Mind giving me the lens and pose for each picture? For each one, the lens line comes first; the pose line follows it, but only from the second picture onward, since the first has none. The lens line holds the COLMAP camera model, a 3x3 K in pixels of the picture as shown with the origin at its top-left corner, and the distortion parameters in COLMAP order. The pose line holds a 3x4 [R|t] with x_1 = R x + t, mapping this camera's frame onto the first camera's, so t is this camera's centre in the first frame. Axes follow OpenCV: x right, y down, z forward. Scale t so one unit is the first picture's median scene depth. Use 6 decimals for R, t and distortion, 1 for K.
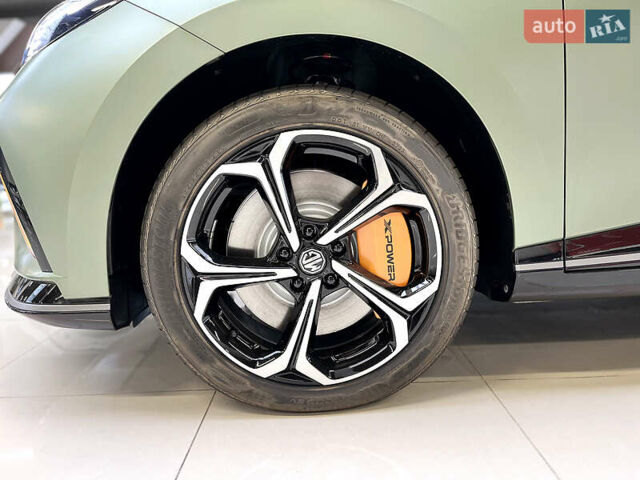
lens RADIAL K [[513.0, 0, 319.3], [0, 513.0, 242.9], [0, 0, 1]] dist [0.046036, -0.022608]
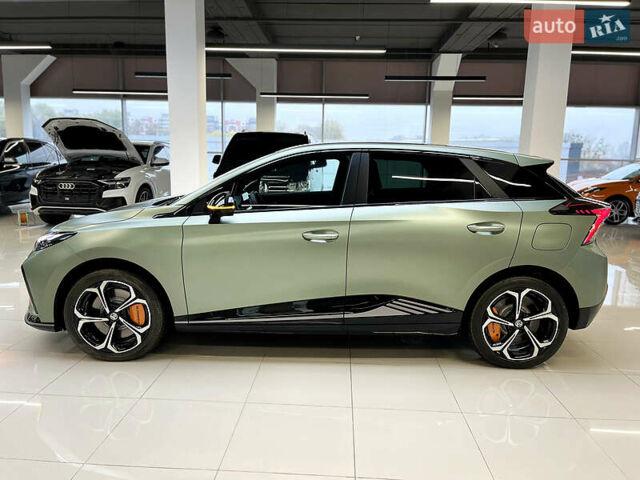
lens RADIAL K [[513.0, 0, 323.7], [0, 513.0, 240.9], [0, 0, 1]] dist [0.046036, -0.022608]
pose [[0.996628, 0.069155, -0.044164, 1.483927], [-0.068935, 0.997600, 0.006495, -0.579657], [0.044507, -0.003429, 0.999003, -2.346710]]
